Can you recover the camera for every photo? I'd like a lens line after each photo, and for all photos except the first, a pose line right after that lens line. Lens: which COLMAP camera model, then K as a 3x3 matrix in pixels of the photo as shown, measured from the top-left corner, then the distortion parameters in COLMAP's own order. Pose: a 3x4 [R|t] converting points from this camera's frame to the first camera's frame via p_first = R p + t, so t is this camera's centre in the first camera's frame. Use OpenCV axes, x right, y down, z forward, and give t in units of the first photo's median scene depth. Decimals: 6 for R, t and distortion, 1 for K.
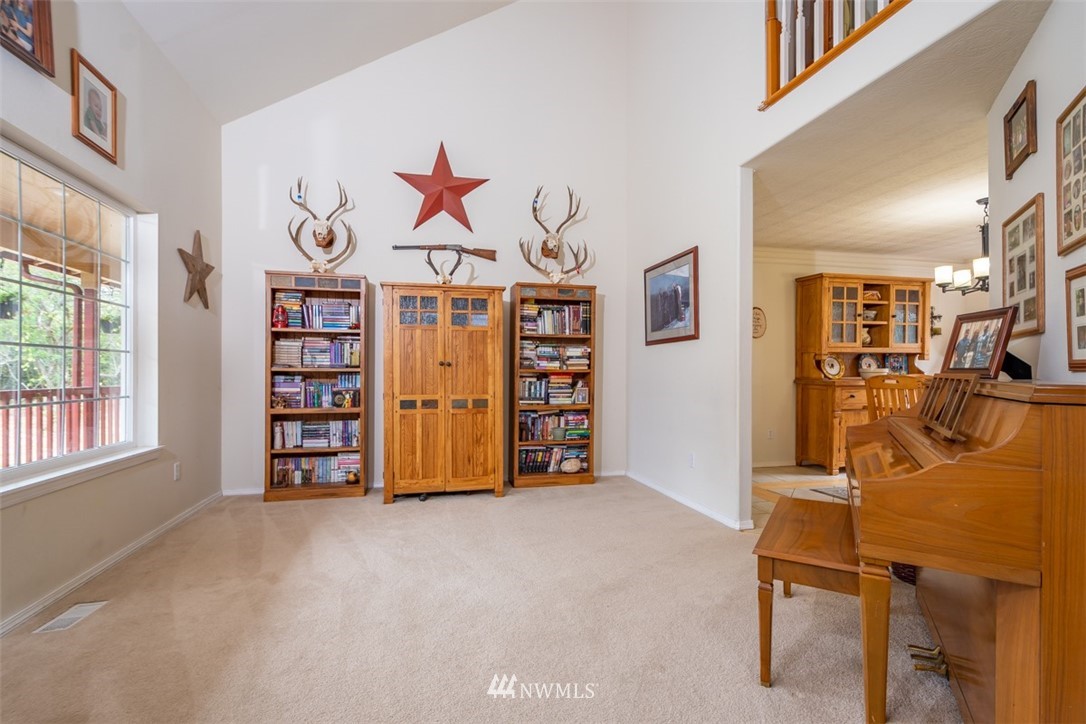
lens RADIAL K [[493.9, 0, 545.0], [0, 493.9, 372.8], [0, 0, 1]] dist [0.002348, -0.000417]
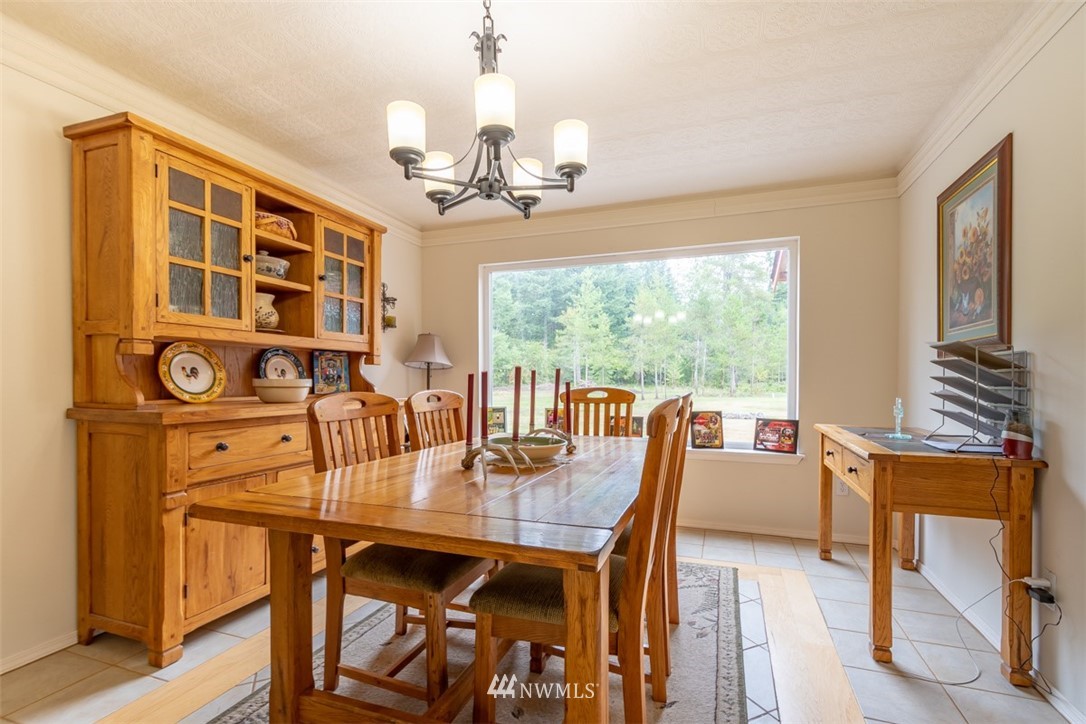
lens RADIAL K [[493.9, 0, 557.8], [0, 493.9, 390.8], [0, 0, 1]] dist [0.002348, -0.000417]
pose [[0.540568, -0.018160, 0.841104, 0.398010], [0.003710, 0.999809, 0.019203, -0.005021], [-0.841292, -0.007260, 0.540532, 0.507144]]
